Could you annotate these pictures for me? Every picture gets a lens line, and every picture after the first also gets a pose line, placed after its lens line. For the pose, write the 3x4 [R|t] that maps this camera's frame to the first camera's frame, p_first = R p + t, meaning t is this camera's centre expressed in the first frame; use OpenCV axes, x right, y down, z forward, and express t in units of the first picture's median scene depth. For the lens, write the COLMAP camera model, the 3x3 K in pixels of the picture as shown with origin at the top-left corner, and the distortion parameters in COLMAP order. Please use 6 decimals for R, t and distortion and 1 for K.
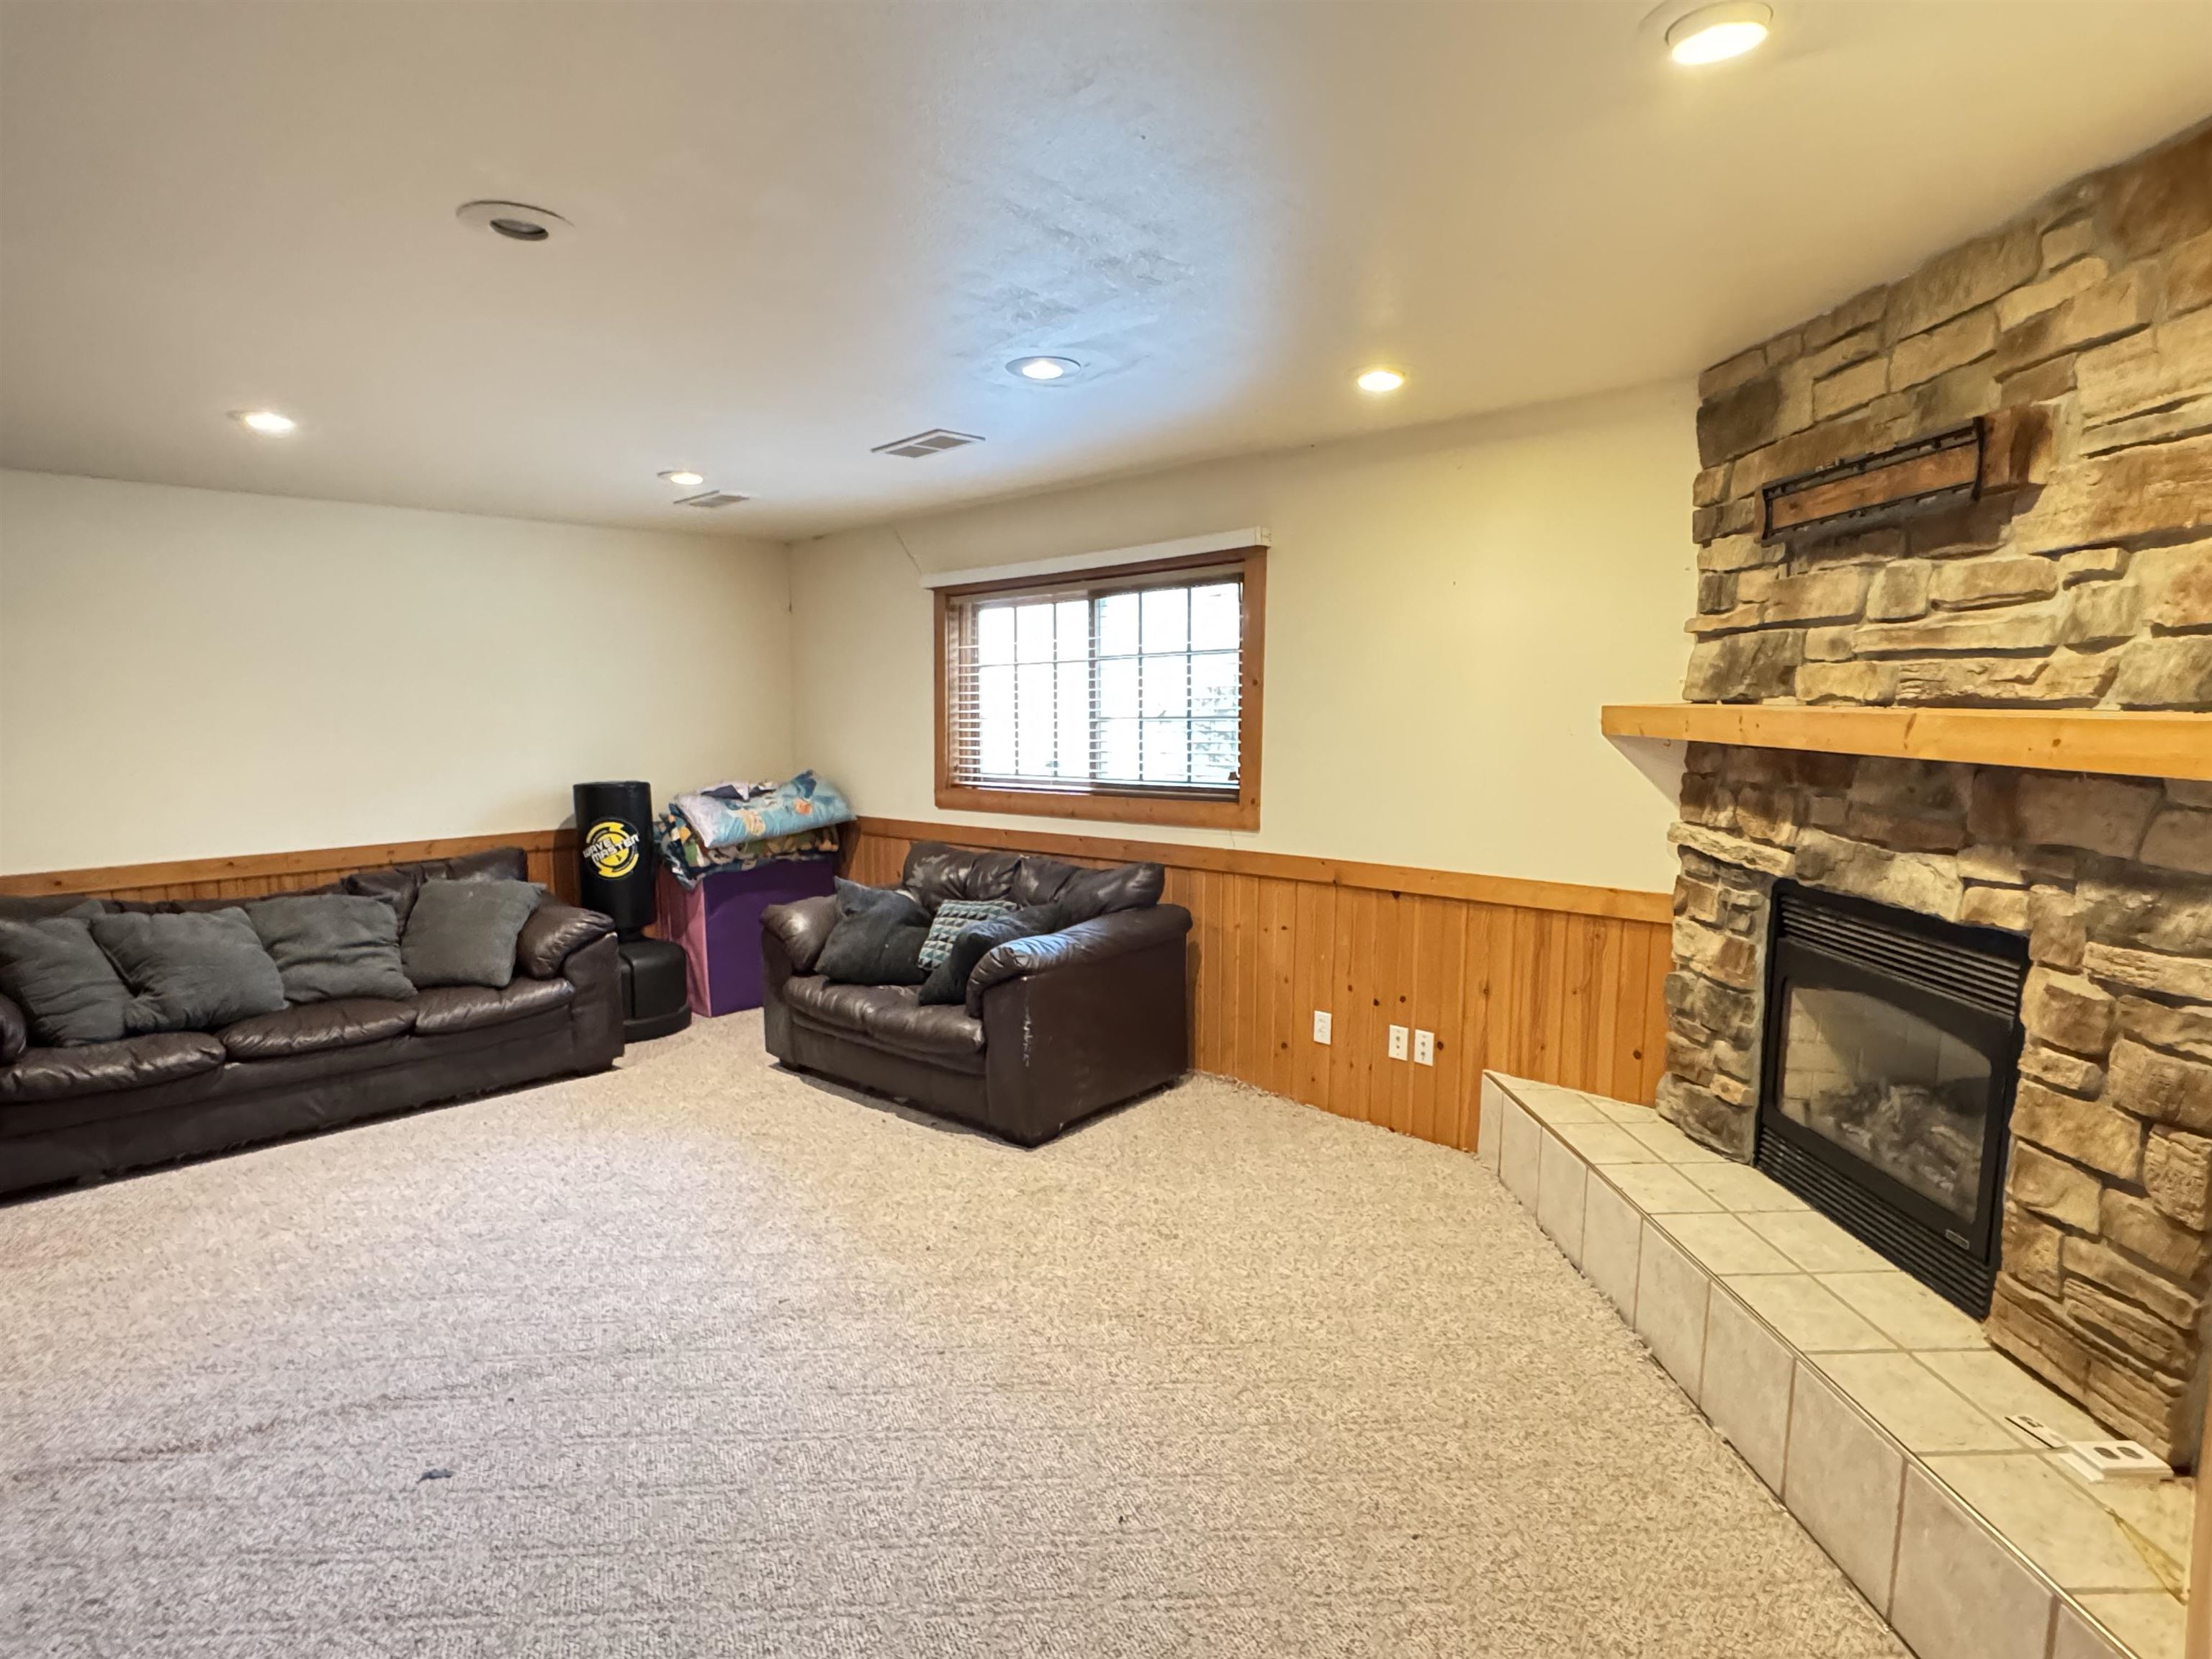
lens RADIAL K [[1215.7, 0, 1106.0], [0, 1215.7, 829.5], [0, 0, 1]] dist [0.000710, 0.000194]
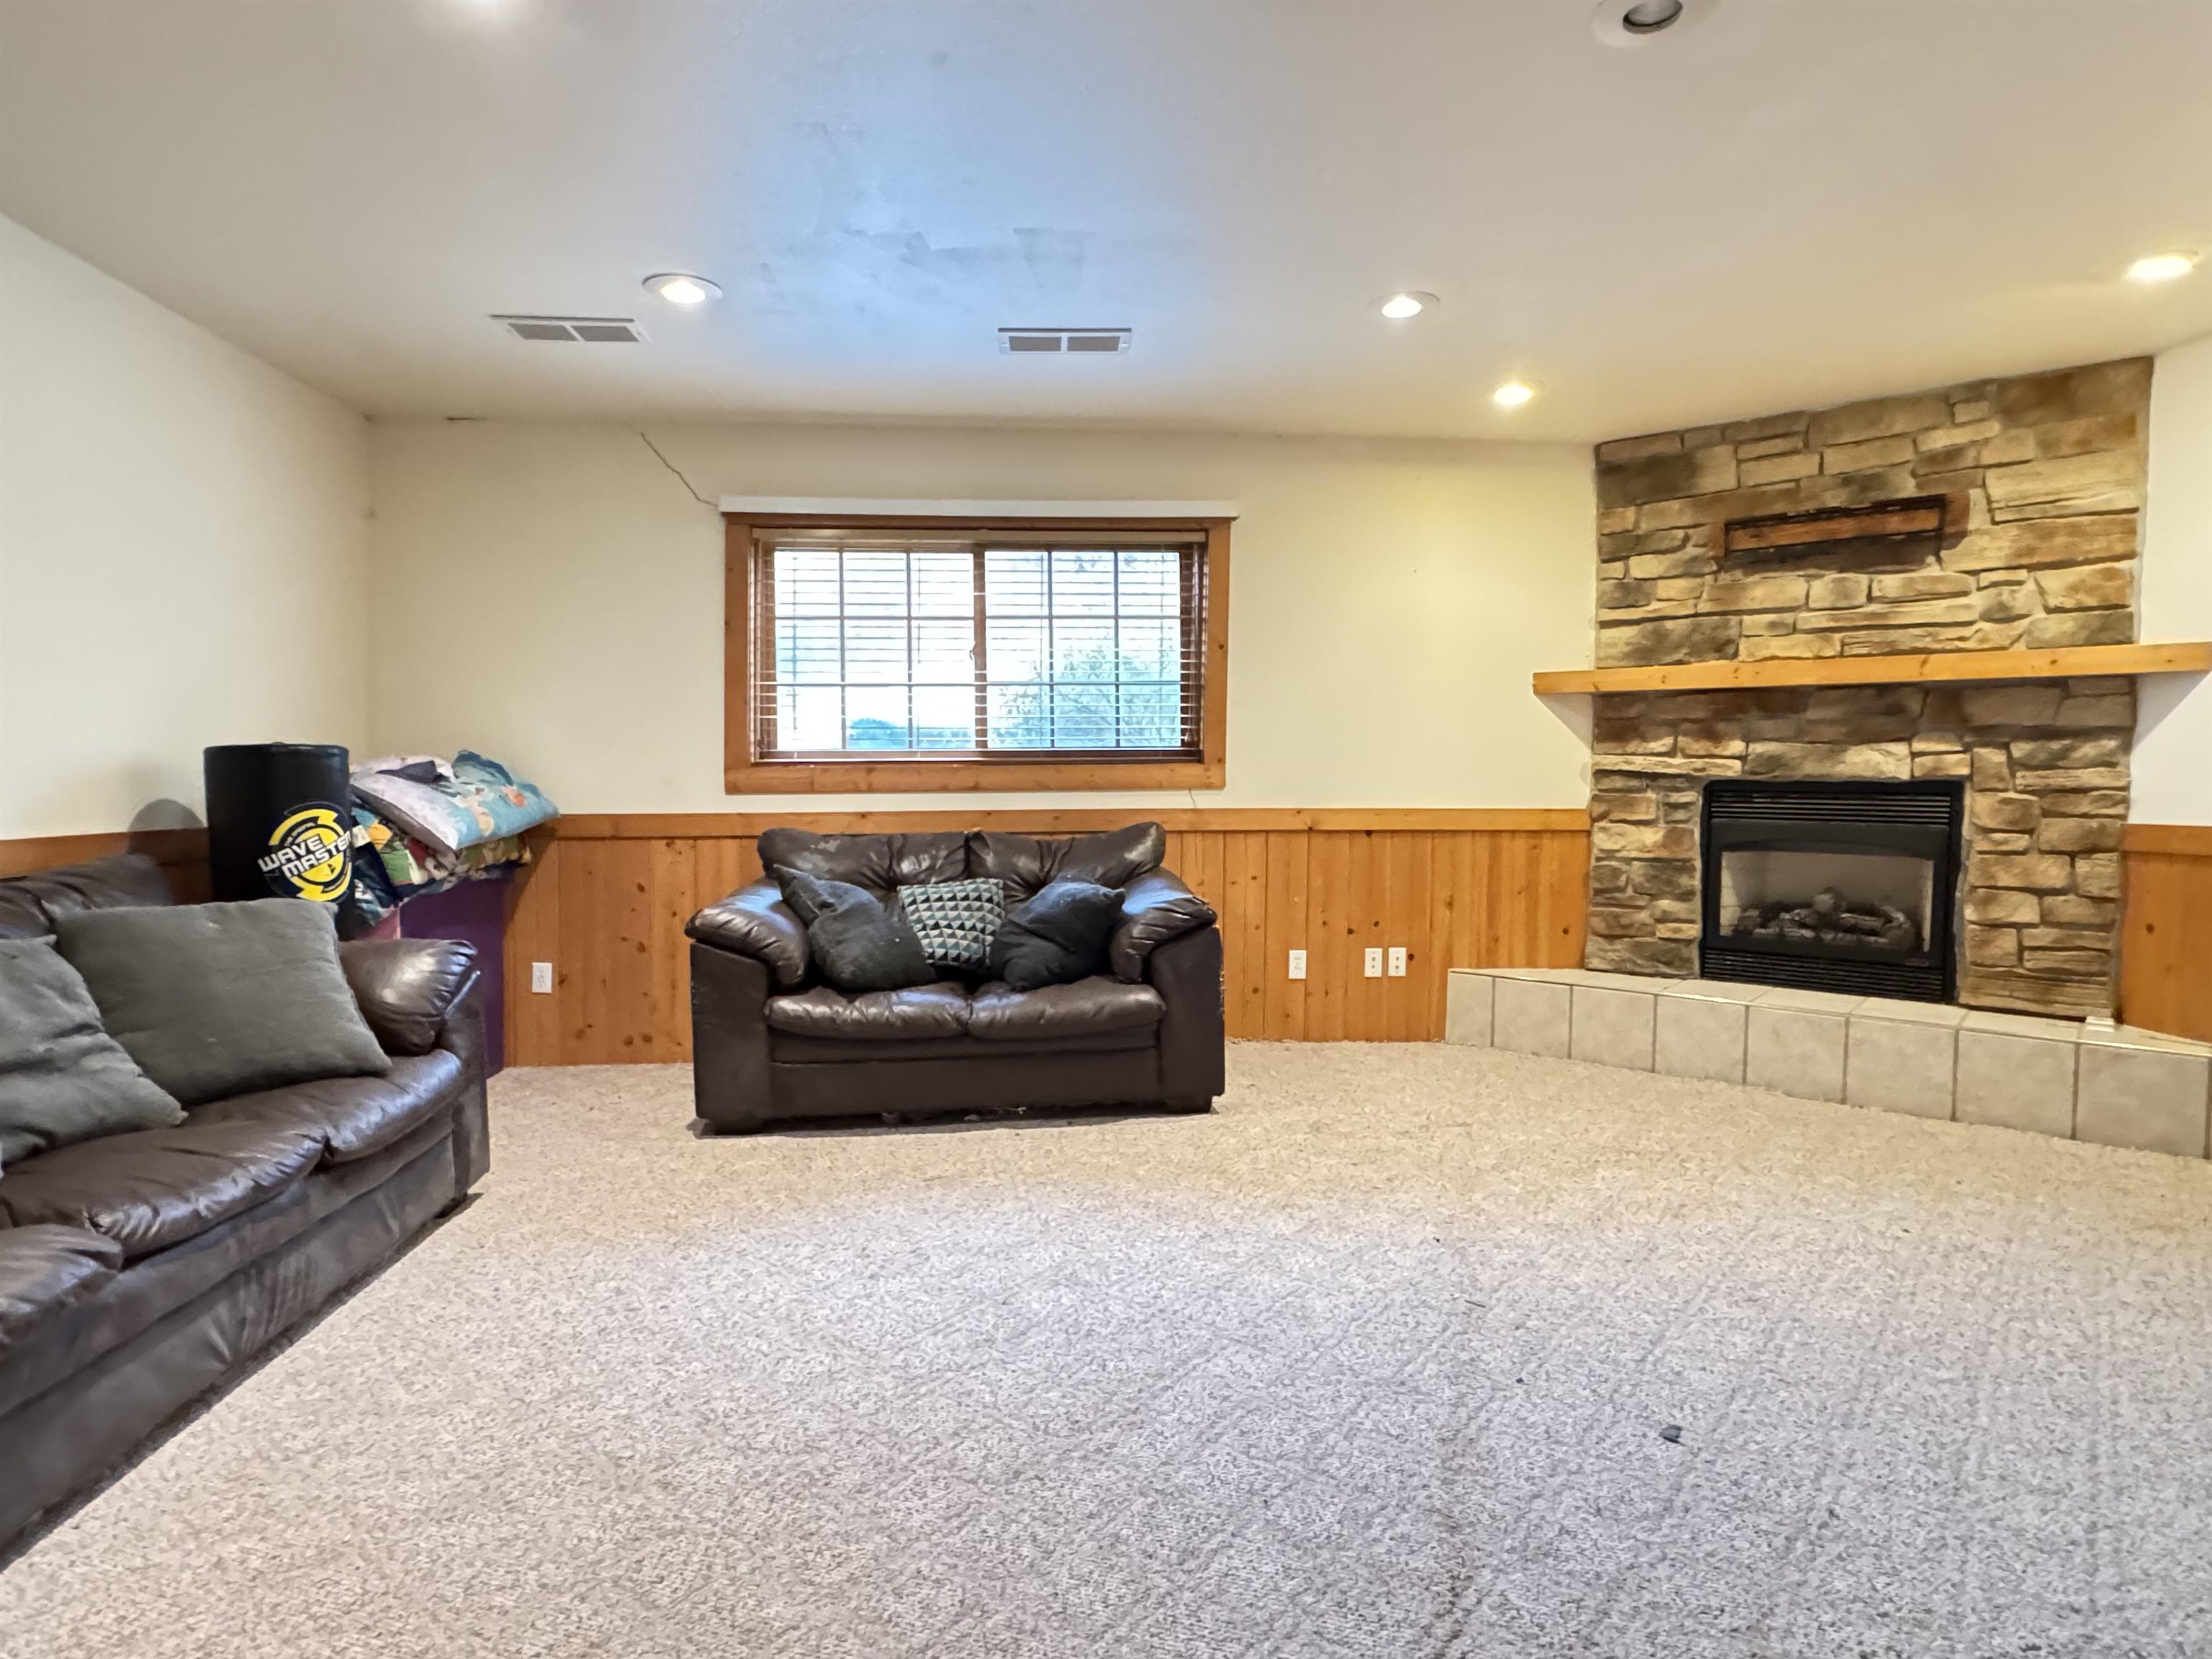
lens RADIAL K [[1250.8, 0, 1106.0], [0, 1250.8, 829.5], [0, 0, 1]] dist [-0.003148, 0.000064]
pose [[0.651880, -0.022289, 0.757994, -1.051730], [0.075262, 0.996534, -0.035423, 0.092872], [-0.754578, 0.080140, 0.651299, 0.523748]]
